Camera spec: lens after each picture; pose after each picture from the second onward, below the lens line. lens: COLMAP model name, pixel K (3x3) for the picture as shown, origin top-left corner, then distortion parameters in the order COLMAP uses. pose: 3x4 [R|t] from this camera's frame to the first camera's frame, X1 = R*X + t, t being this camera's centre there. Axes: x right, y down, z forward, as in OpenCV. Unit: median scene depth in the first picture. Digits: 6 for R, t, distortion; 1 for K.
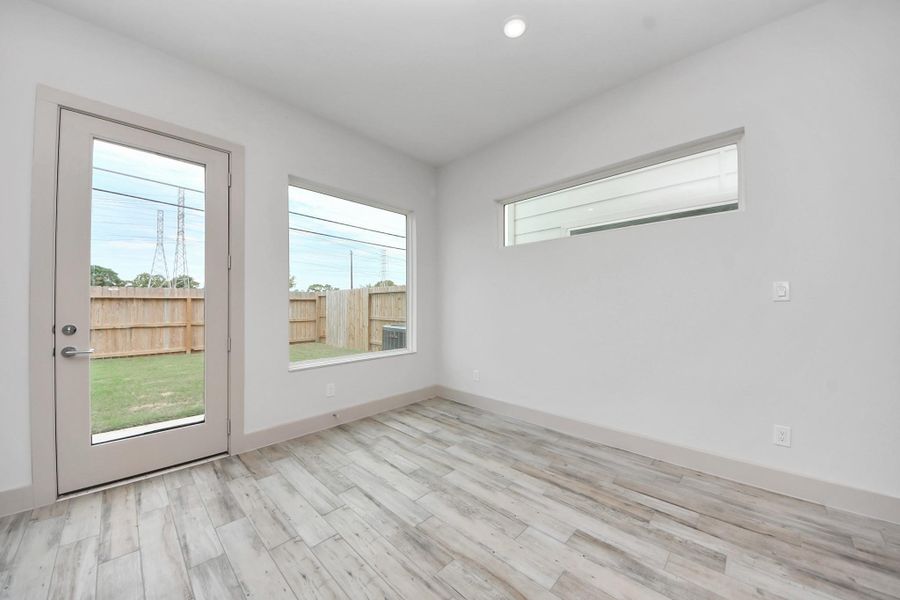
lens RADIAL K [[326.3, 0, 446.0], [0, 326.3, 305.7], [0, 0, 1]] dist [0.003759, -0.005870]
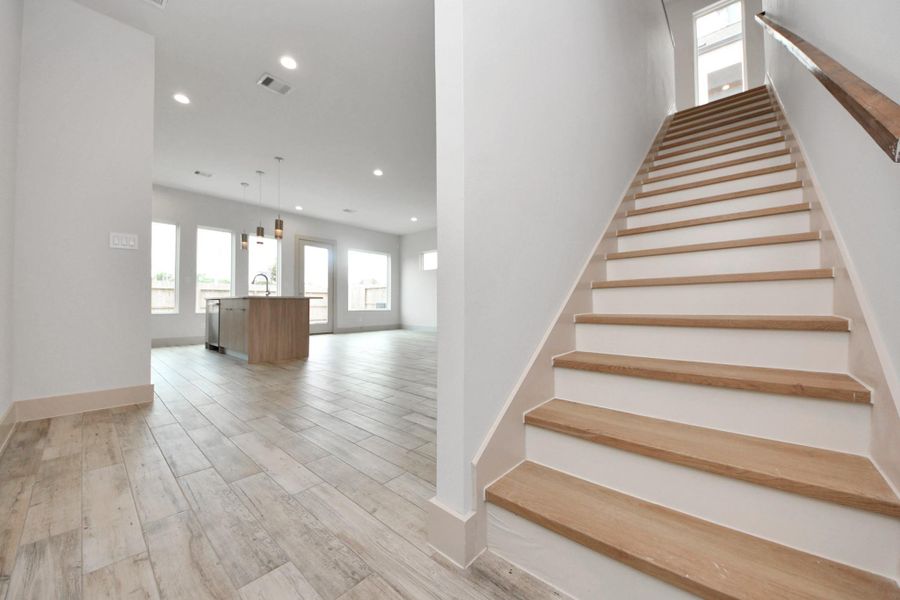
lens RADIAL K [[326.3, 0, 454.7], [0, 326.3, 296.3], [0, 0, 1]] dist [0.003759, -0.005870]
pose [[0.997851, -0.003284, 0.065442, 0.115680], [0.005271, 0.999529, -0.030218, 0.057315], [-0.065311, 0.030498, 0.997399, -0.730380]]
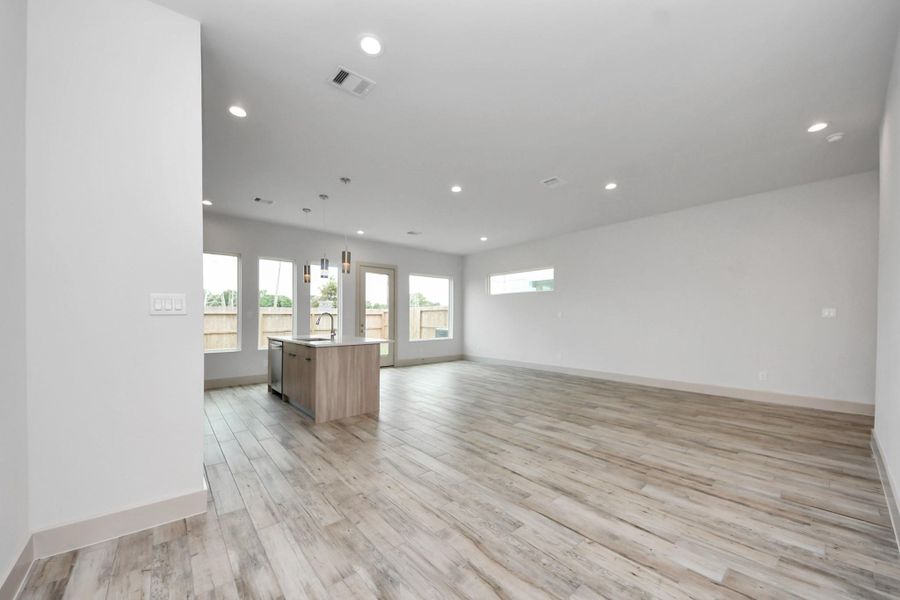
lens RADIAL K [[326.3, 0, 452.7], [0, 326.3, 313.6], [0, 0, 1]] dist [0.003759, -0.005870]
pose [[0.997608, -0.001780, -0.069096, 0.031952], [0.000775, 0.999894, -0.014571, -0.000229], [0.069115, 0.014483, 0.997504, -0.607043]]
